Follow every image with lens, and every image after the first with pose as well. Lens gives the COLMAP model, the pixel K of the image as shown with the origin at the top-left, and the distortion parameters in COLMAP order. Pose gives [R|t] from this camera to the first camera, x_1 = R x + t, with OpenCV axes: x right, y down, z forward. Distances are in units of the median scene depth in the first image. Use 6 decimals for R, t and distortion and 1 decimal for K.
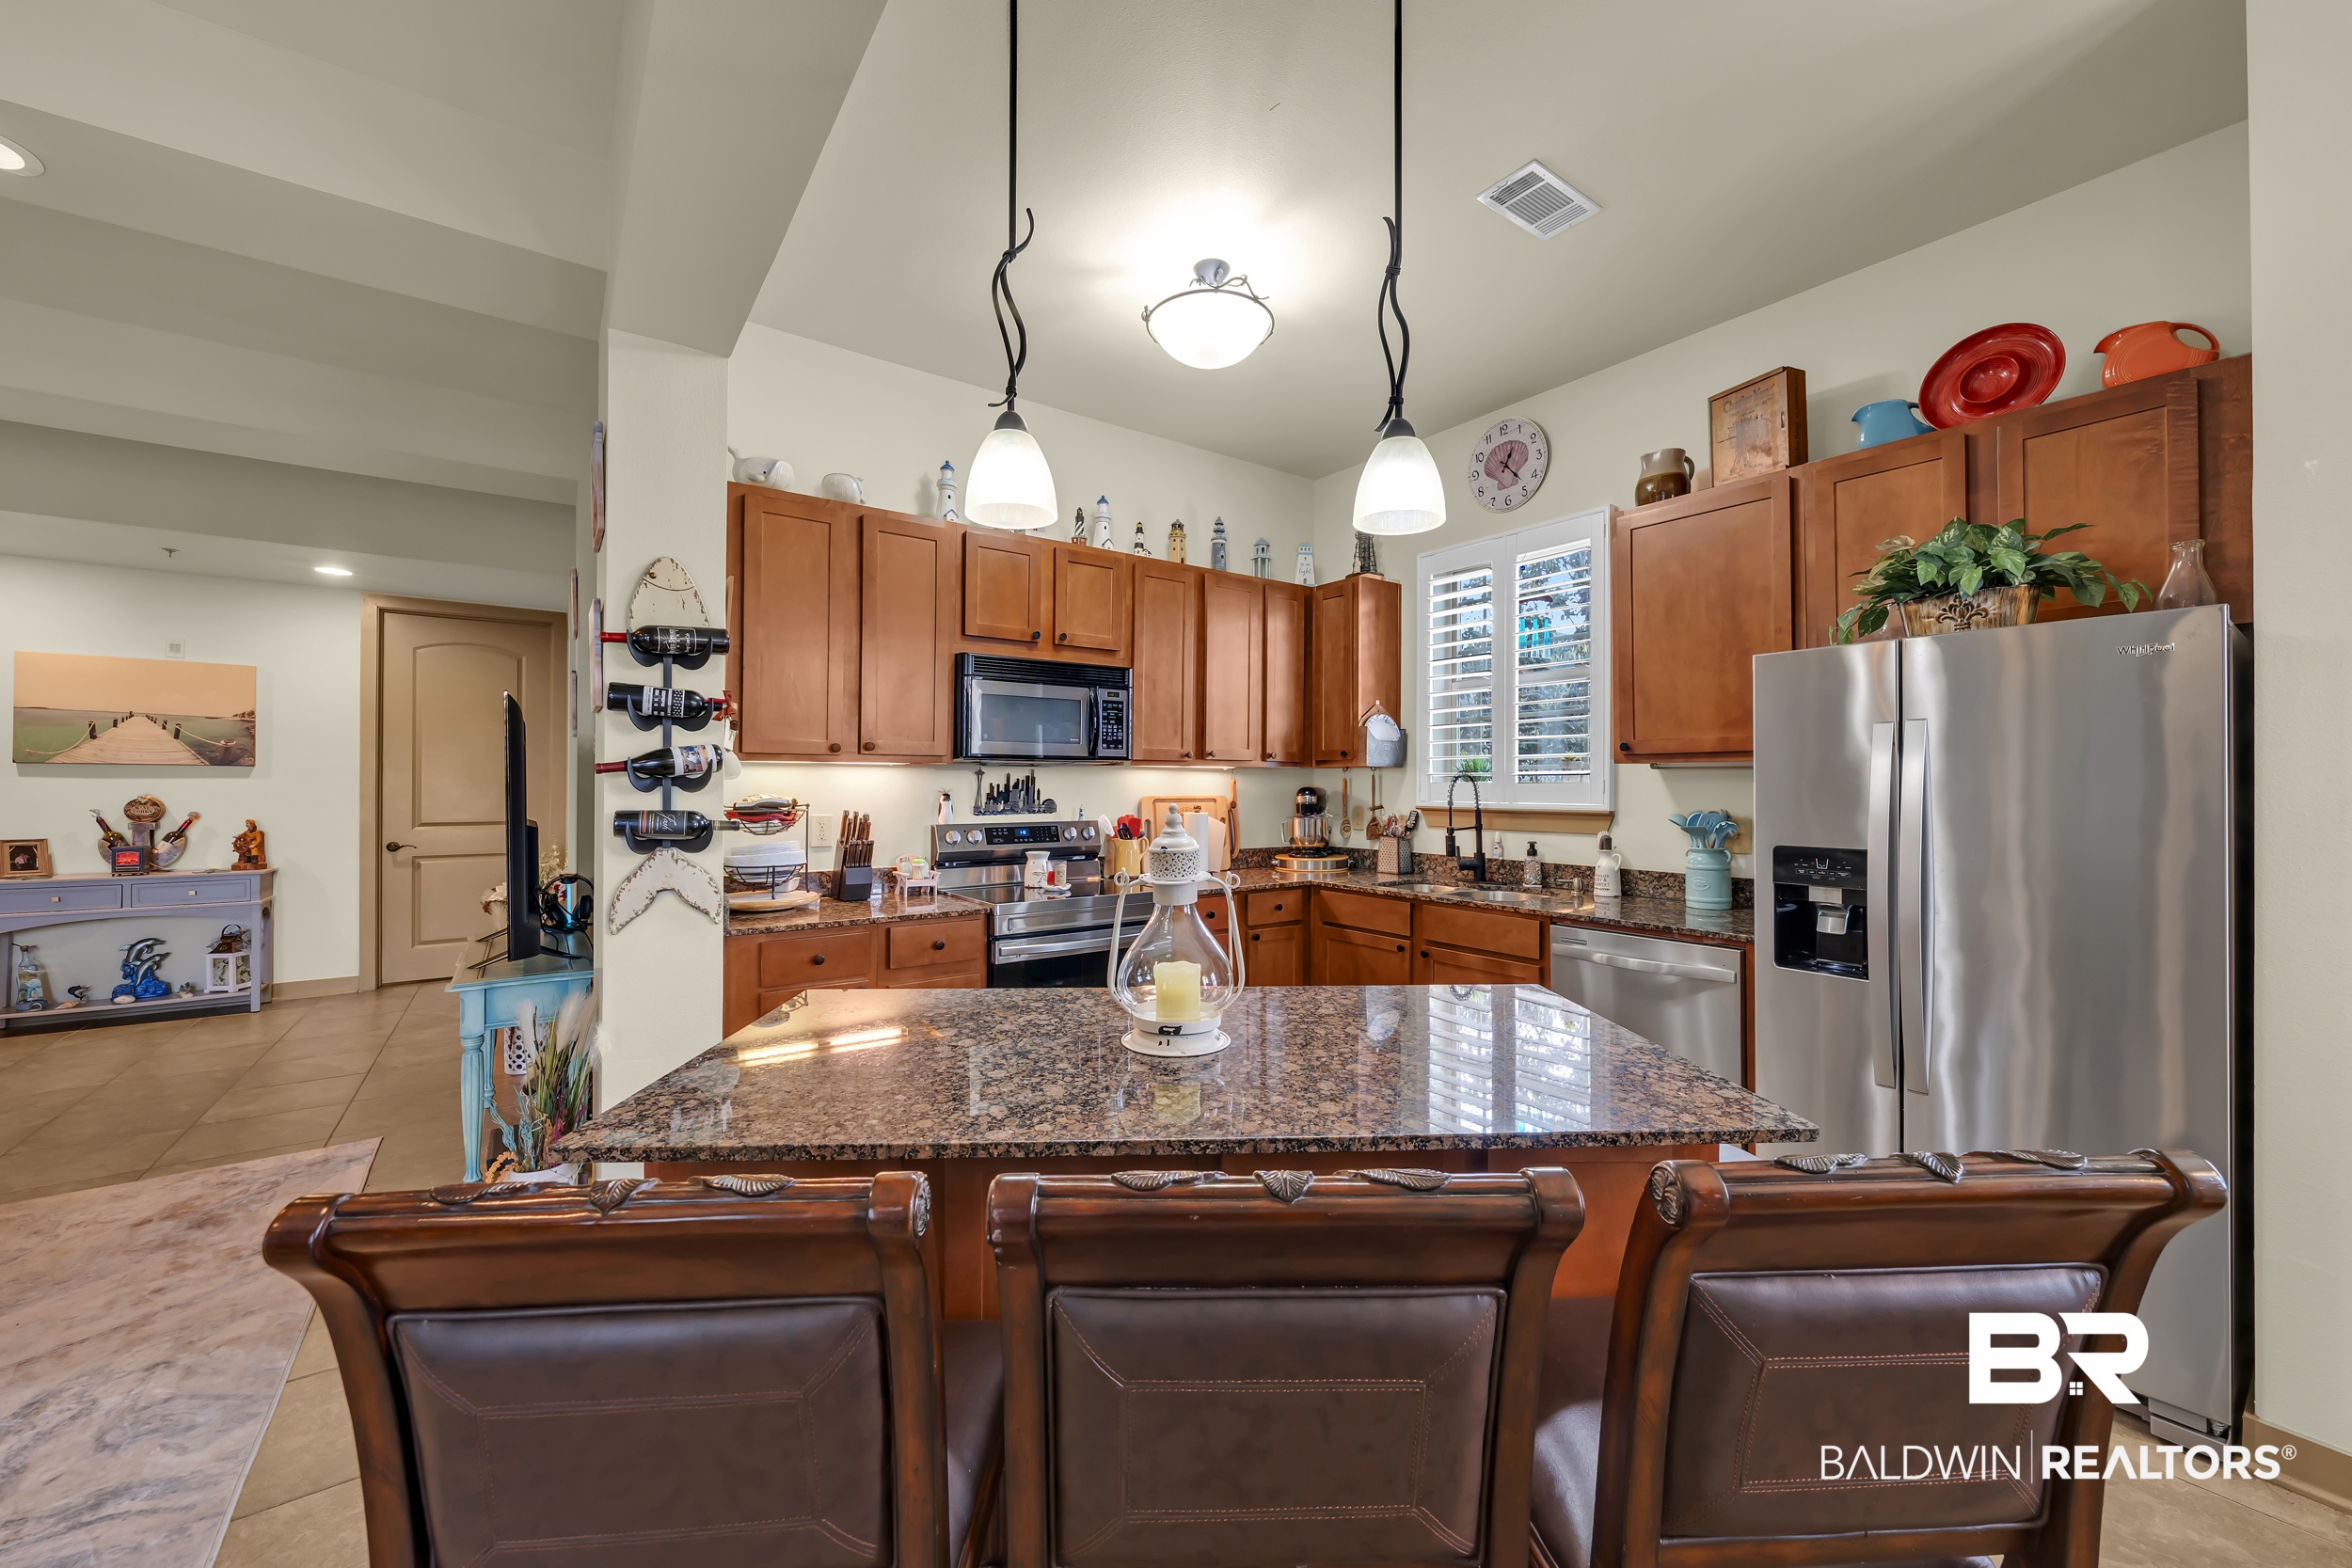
lens RADIAL K [[869.6, 0, 1163.3], [0, 869.6, 789.2], [0, 0, 1]] dist [0.000448, 0.000398]
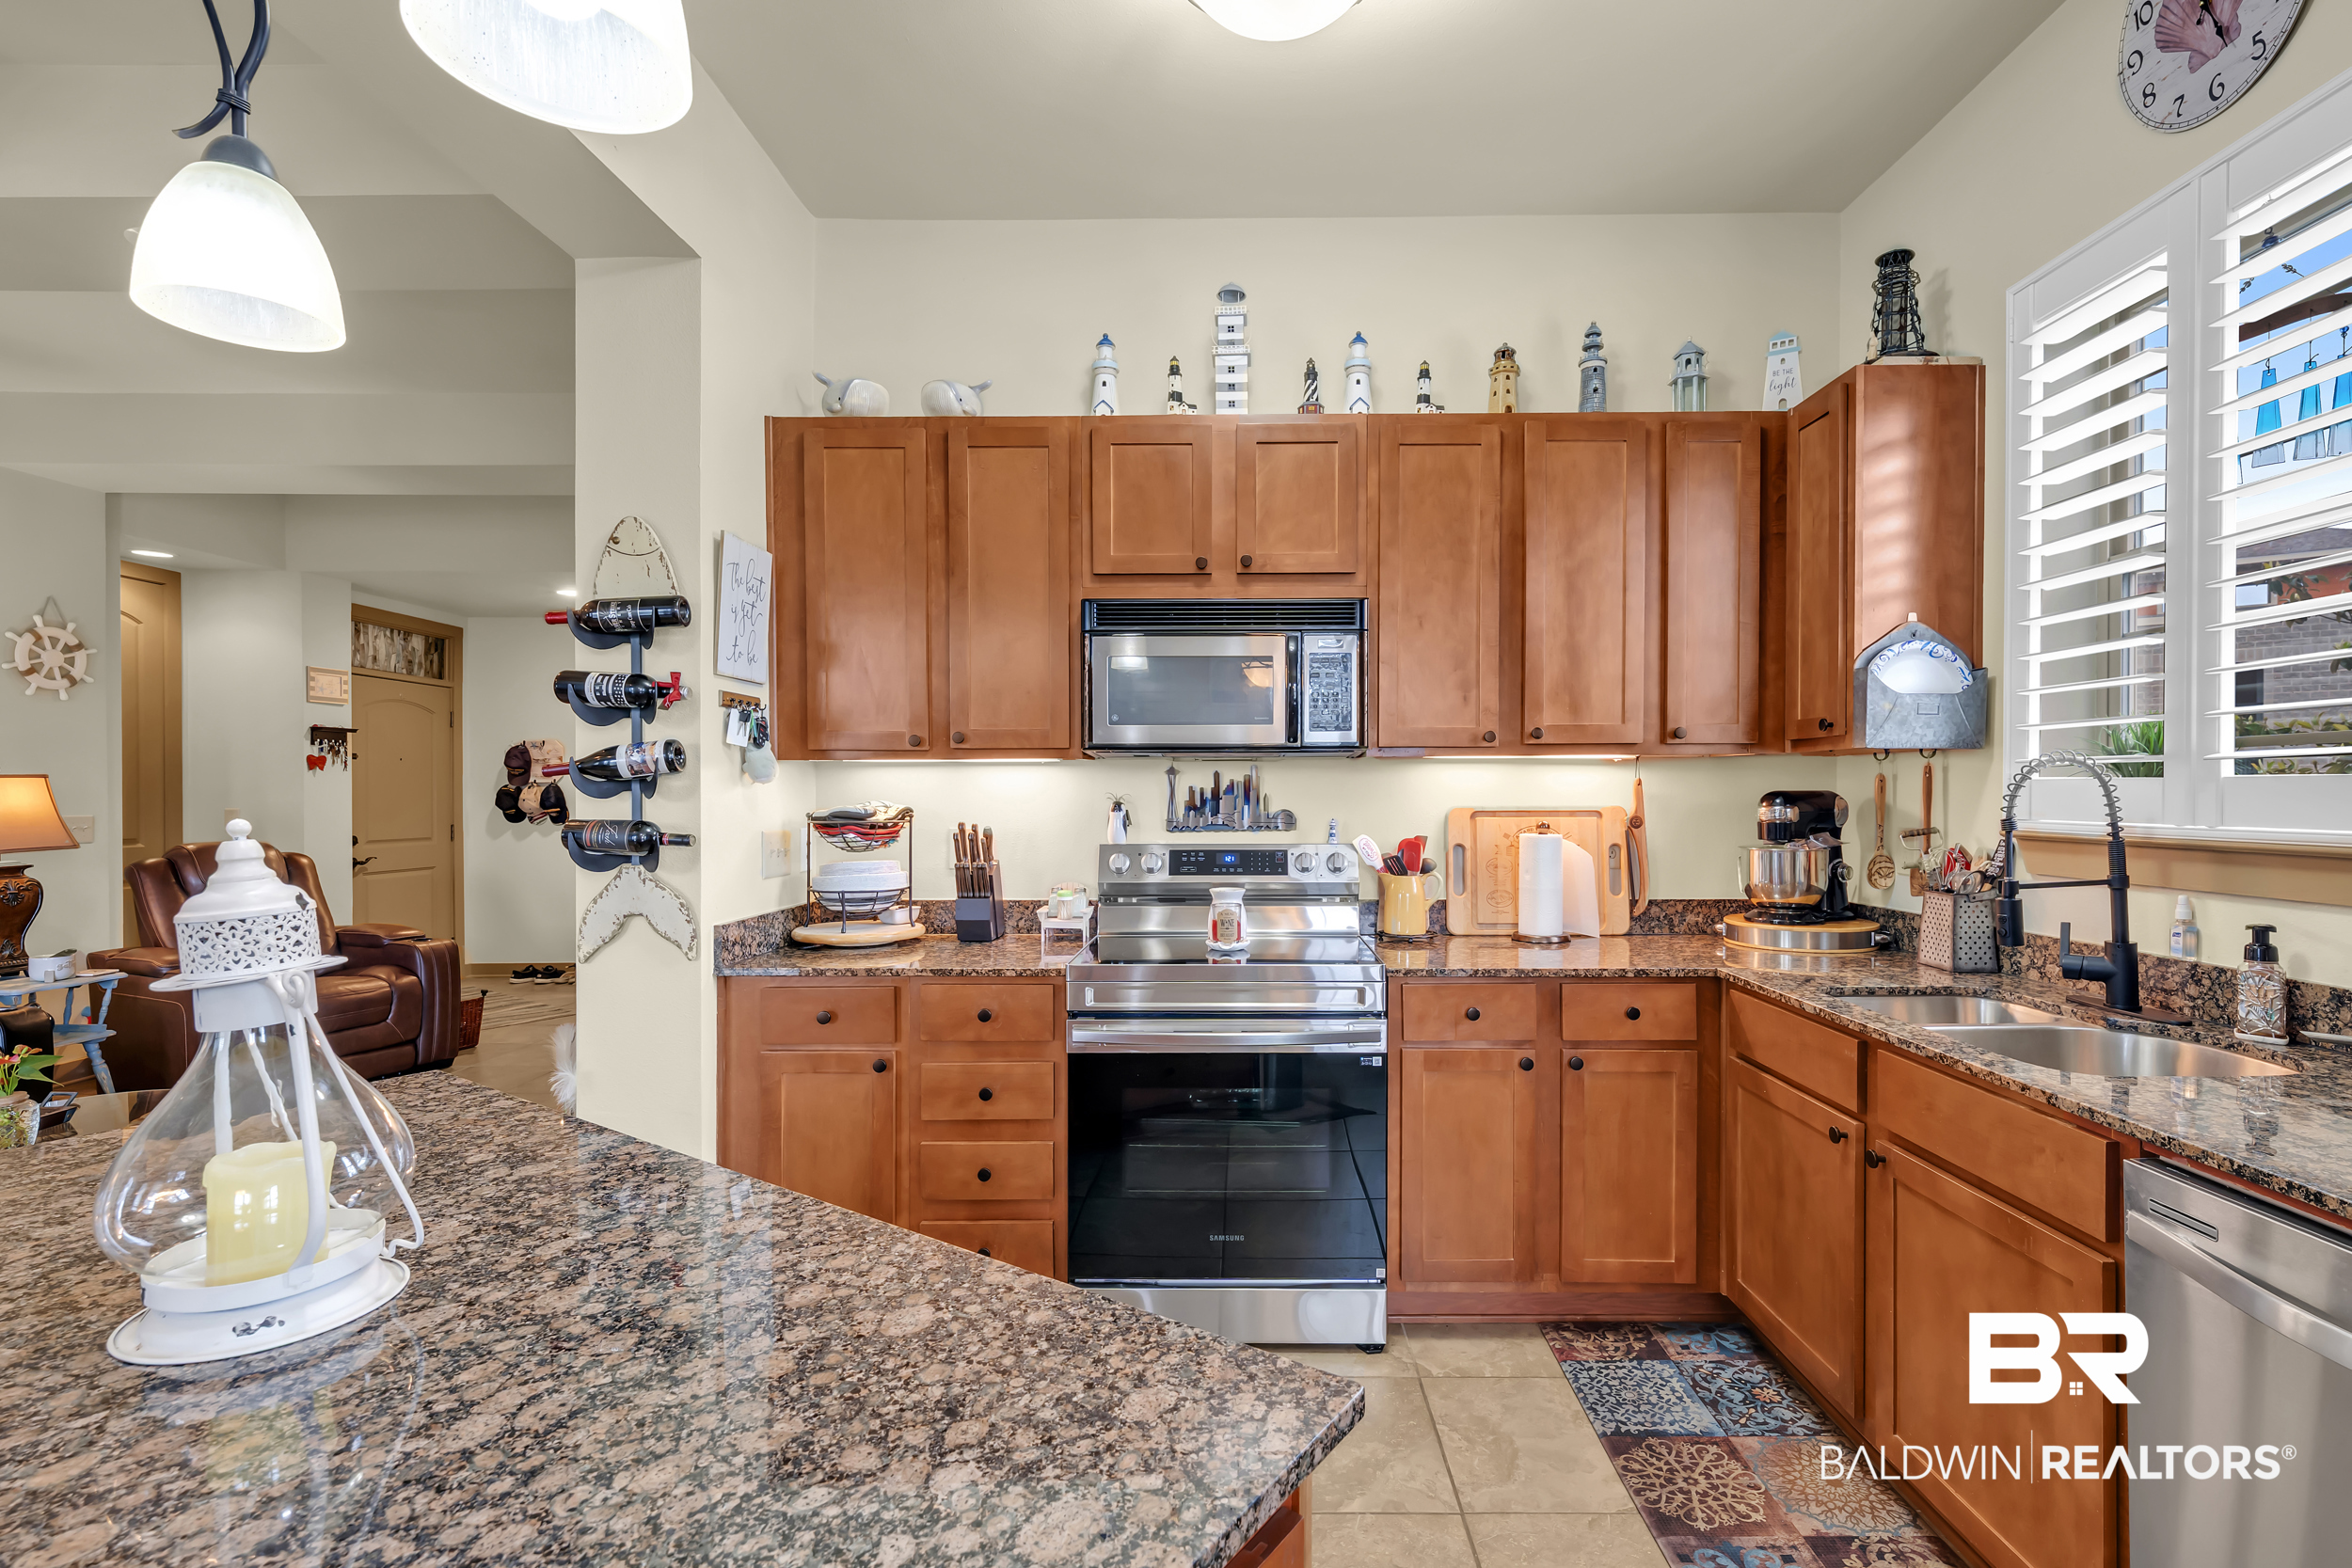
lens RADIAL K [[1061.0, 0, 1221.3], [0, 1061.0, 804.3], [0, 0, 1]] dist [-0.000613, 0.000113]
pose [[0.811914, 0.003346, -0.583767, 0.277583], [0.000875, 0.999975, 0.006948, 0.001391], [0.583776, -0.006152, 0.811892, 0.286466]]
